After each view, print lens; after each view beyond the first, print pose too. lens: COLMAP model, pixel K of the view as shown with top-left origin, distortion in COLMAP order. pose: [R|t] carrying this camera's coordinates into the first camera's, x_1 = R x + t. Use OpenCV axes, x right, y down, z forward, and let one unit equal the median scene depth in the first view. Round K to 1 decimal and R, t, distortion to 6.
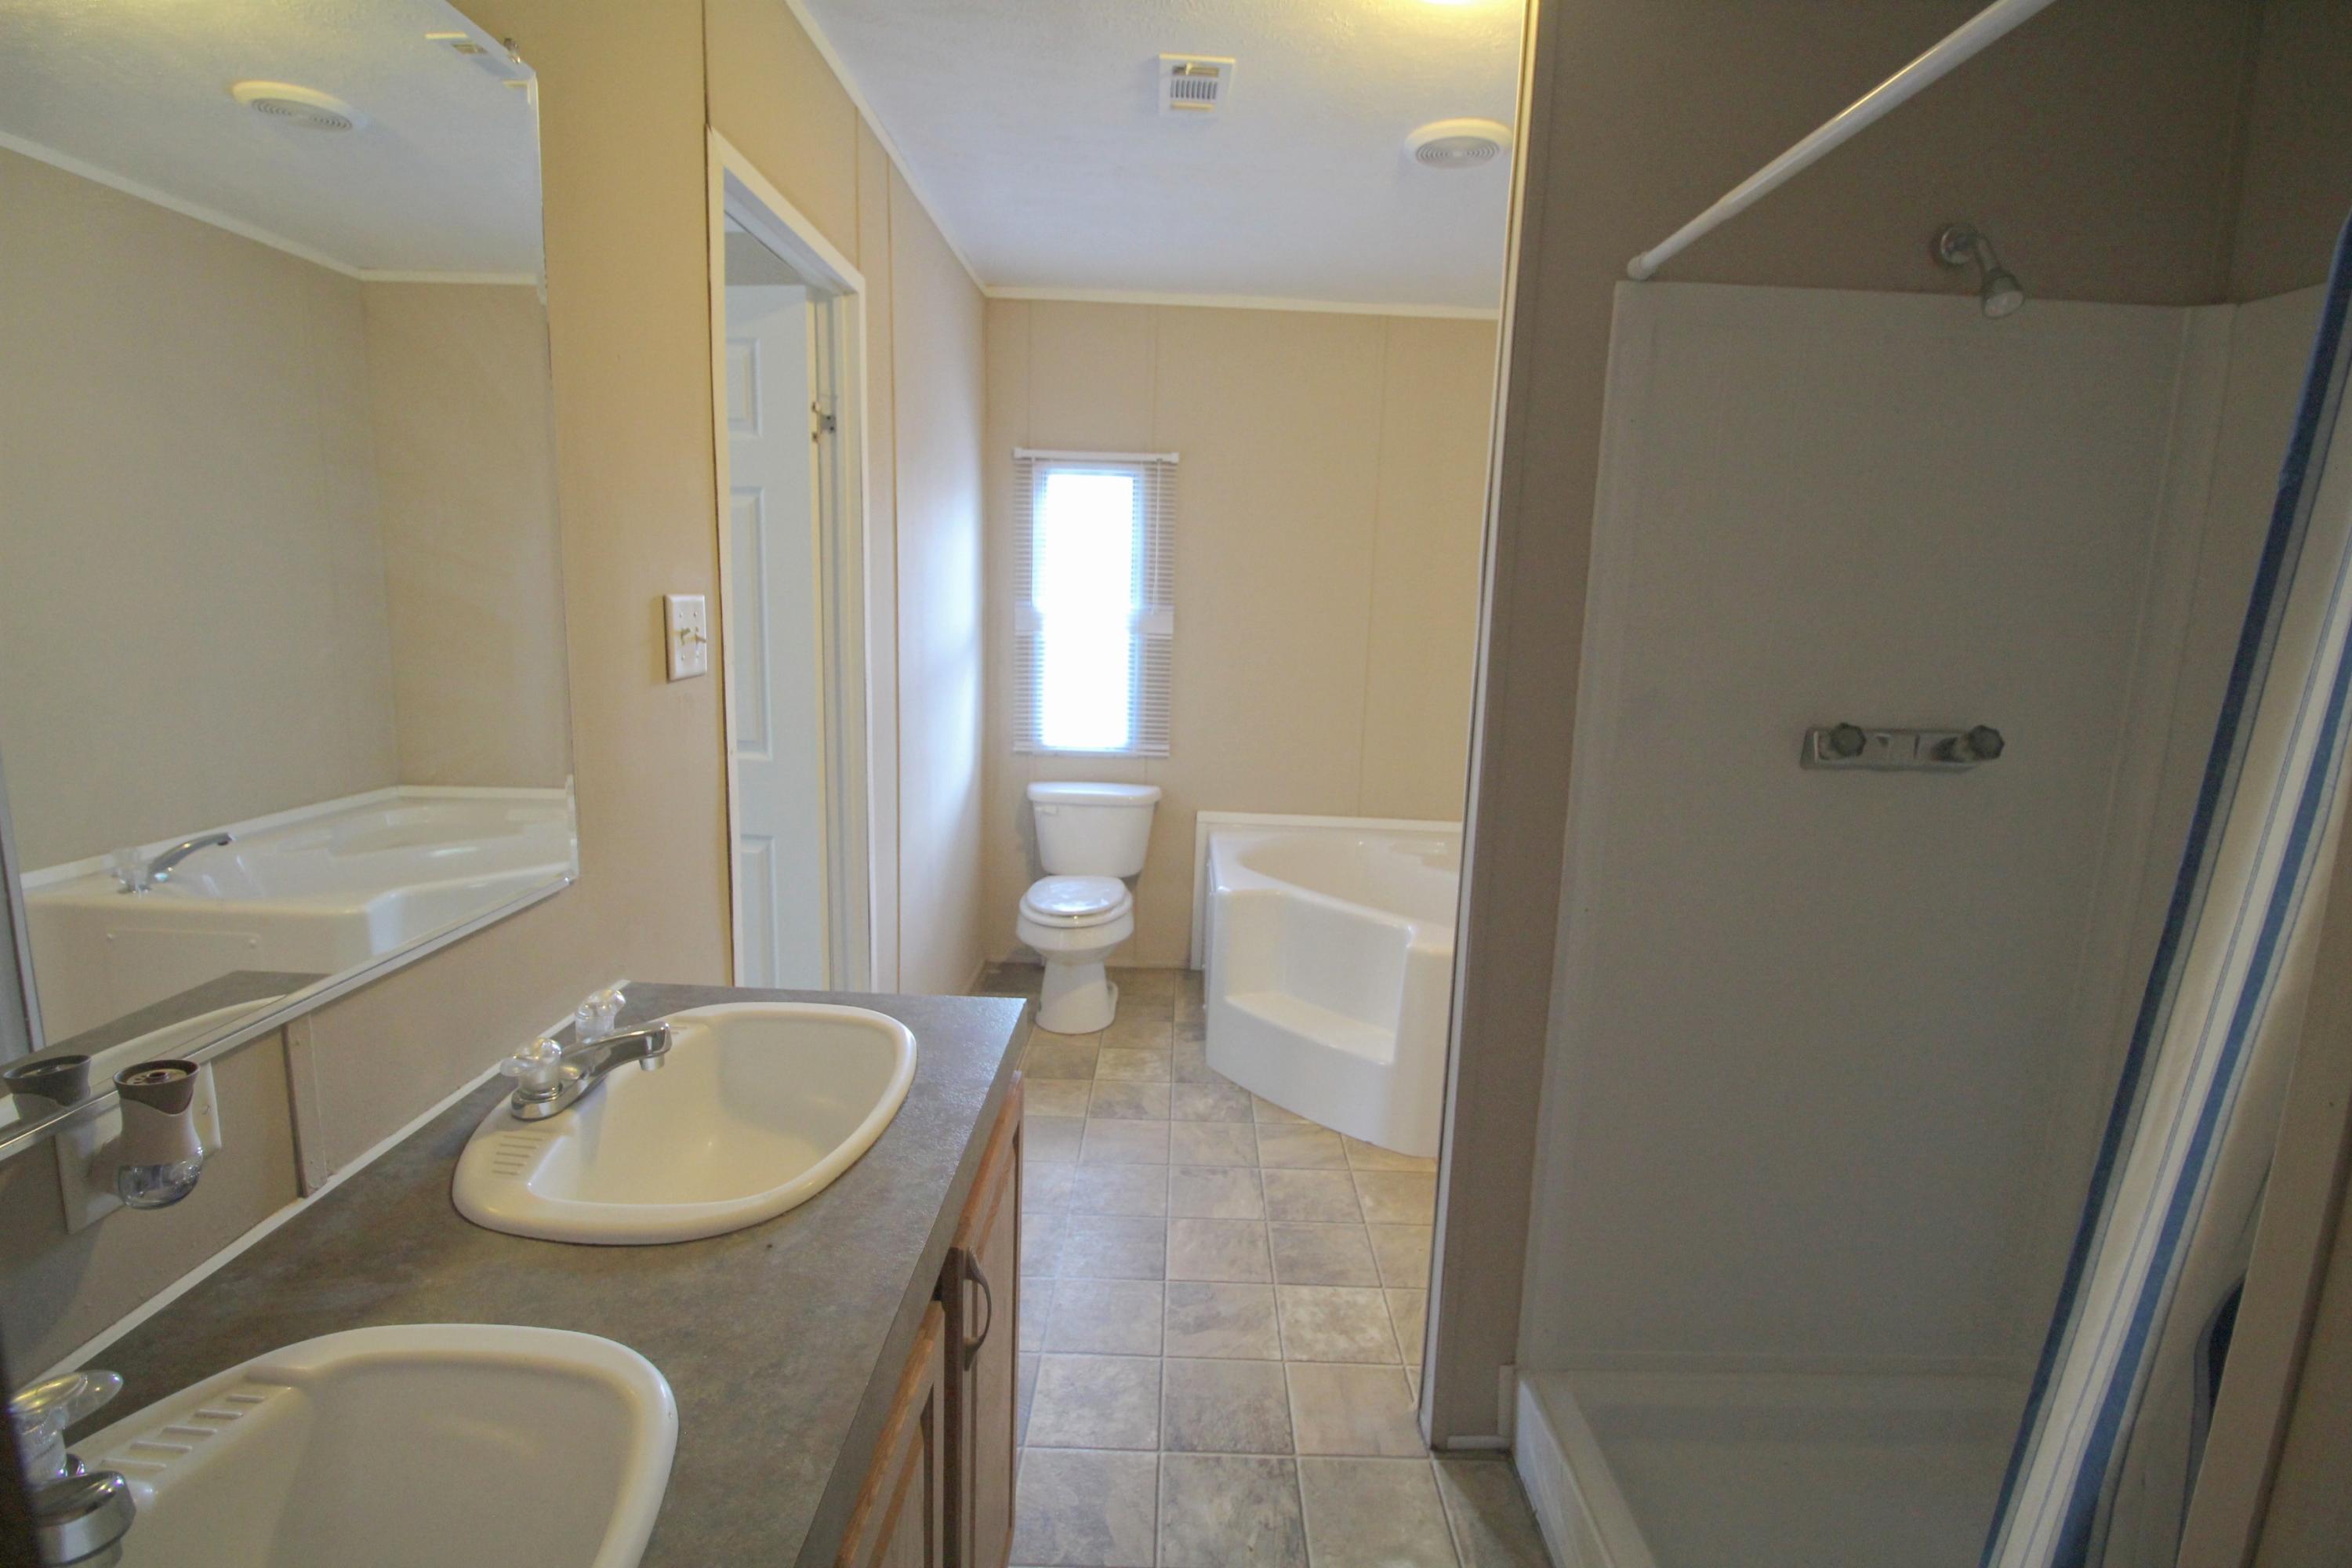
lens RADIAL K [[1079.3, 0, 1190.3], [0, 1079.3, 787.0], [0, 0, 1]] dist [-0.006294, -0.001049]
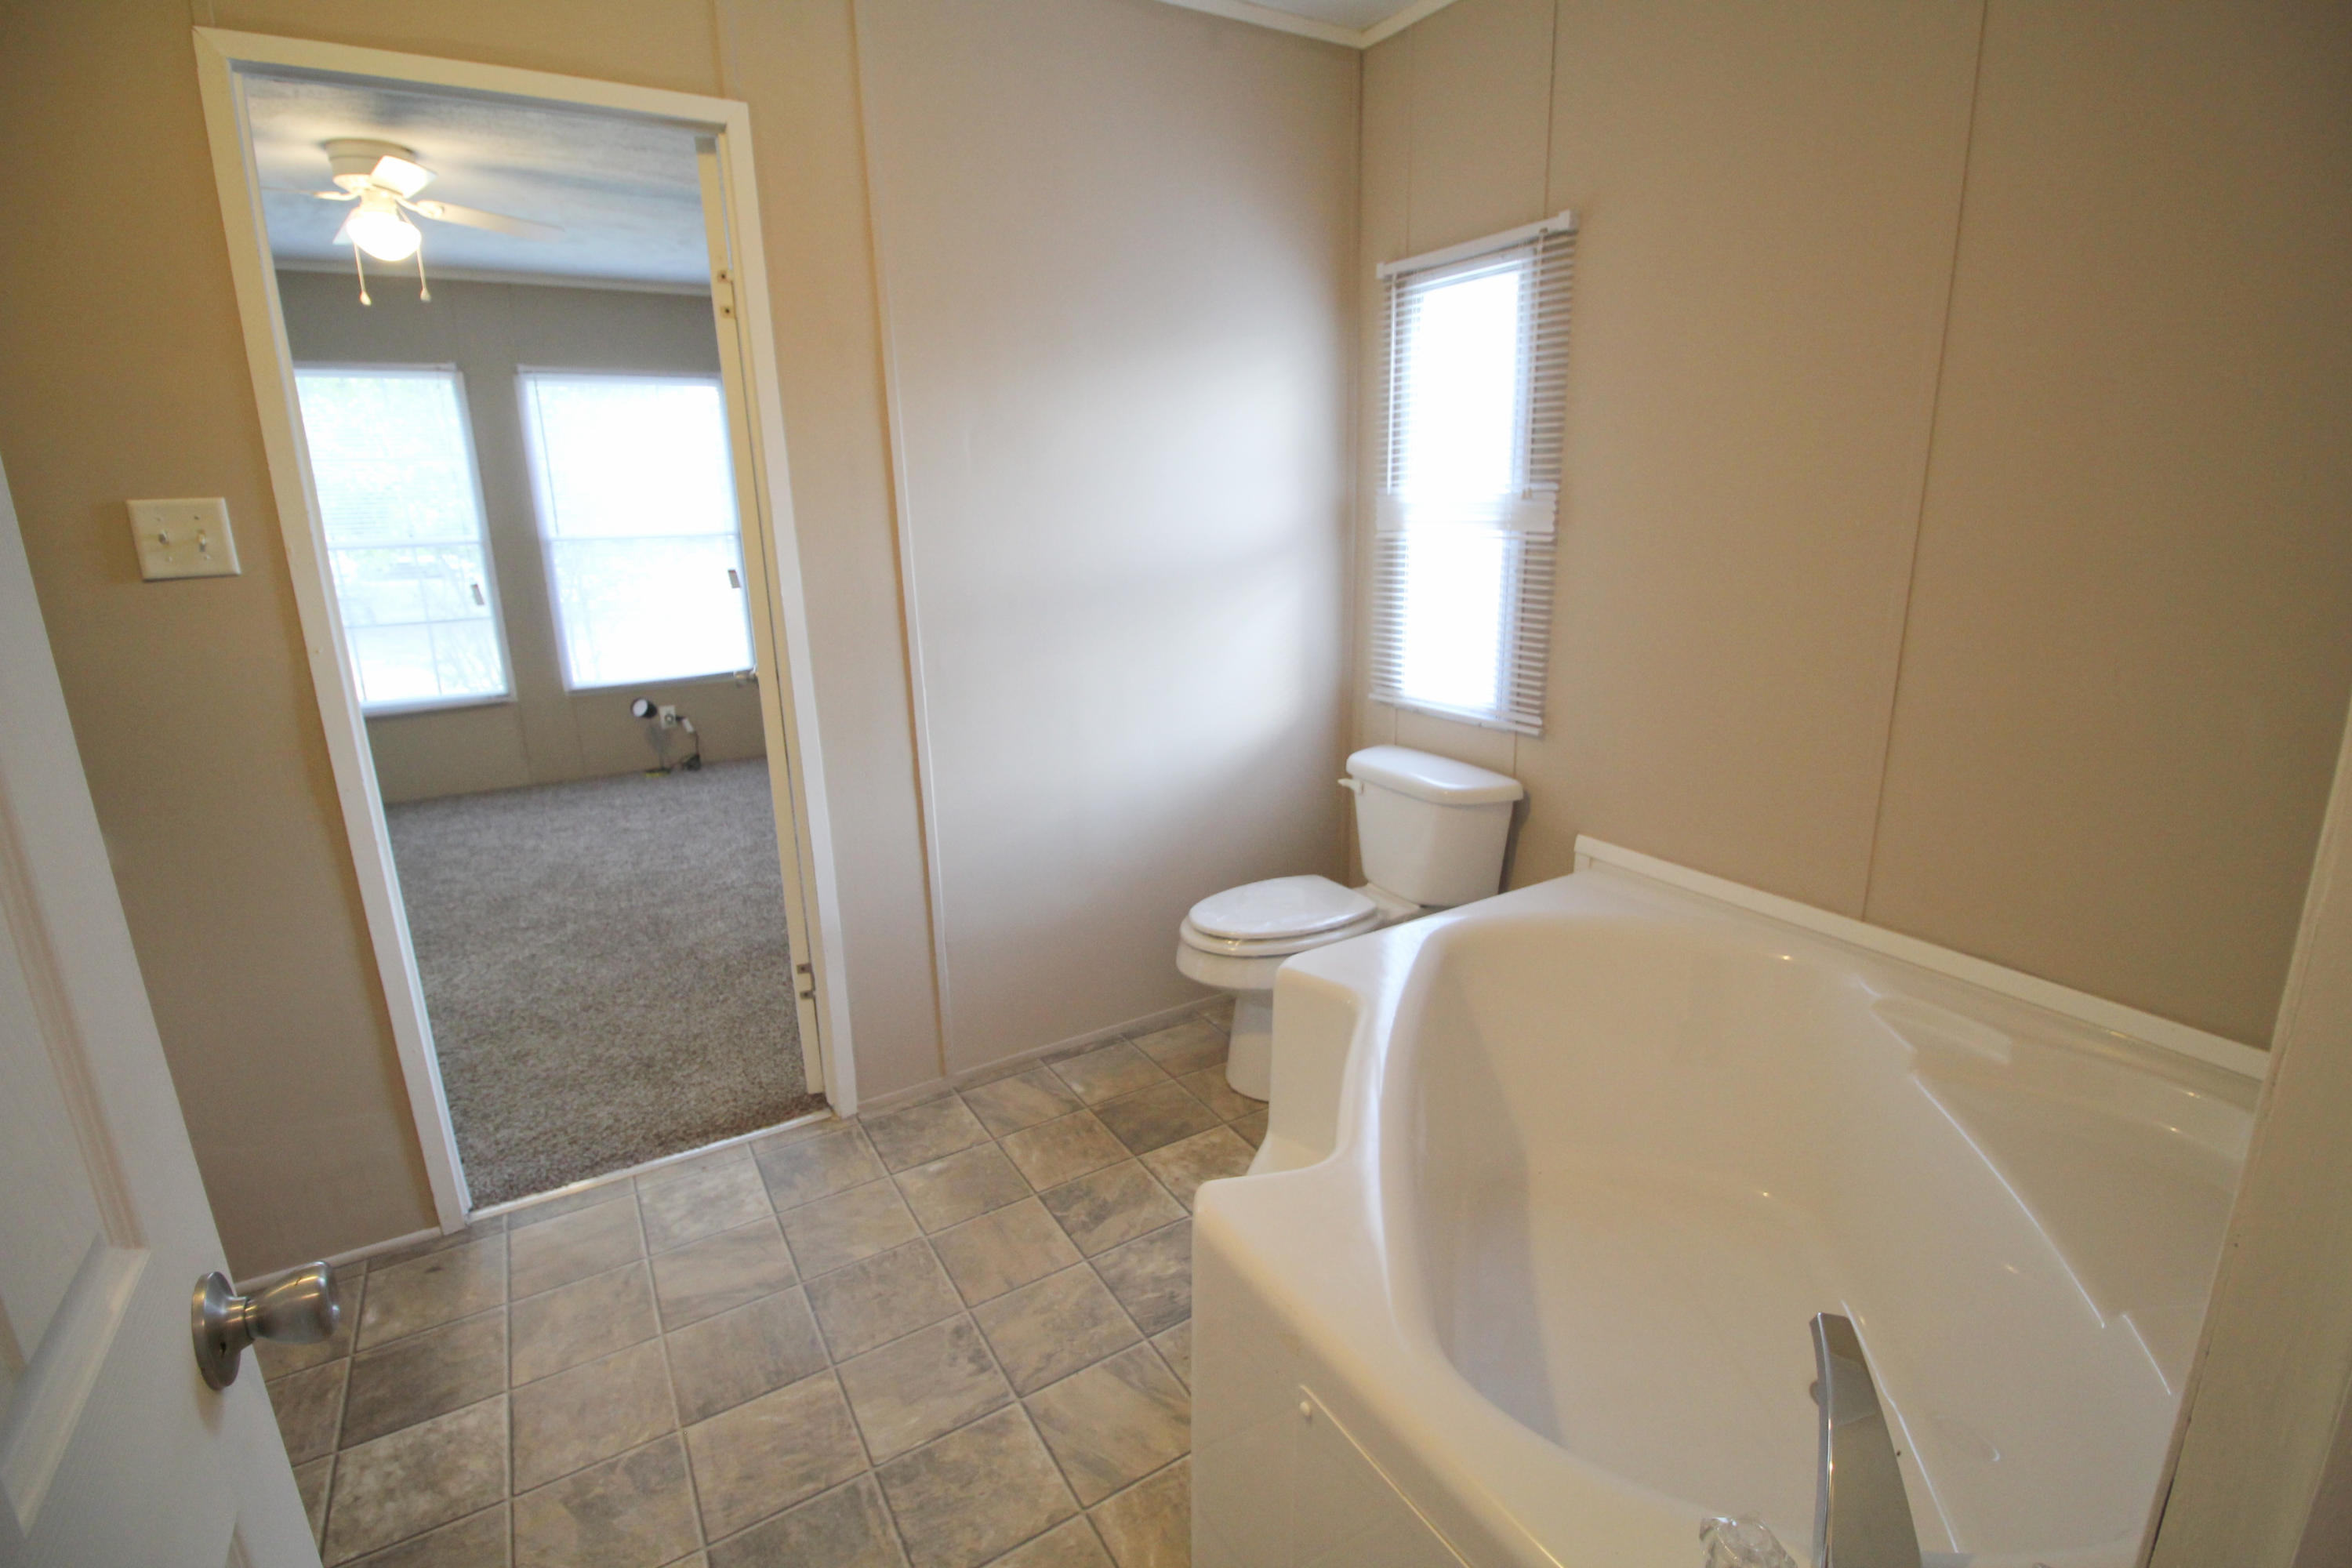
lens RADIAL K [[1079.3, 0, 1185.7], [0, 1079.3, 775.9], [0, 0, 1]] dist [-0.006294, -0.001049]
pose [[0.516840, 0.169658, -0.839102, 0.513865], [-0.113551, 0.985091, 0.129234, -0.081448], [0.848518, 0.028487, 0.528399, 0.667277]]
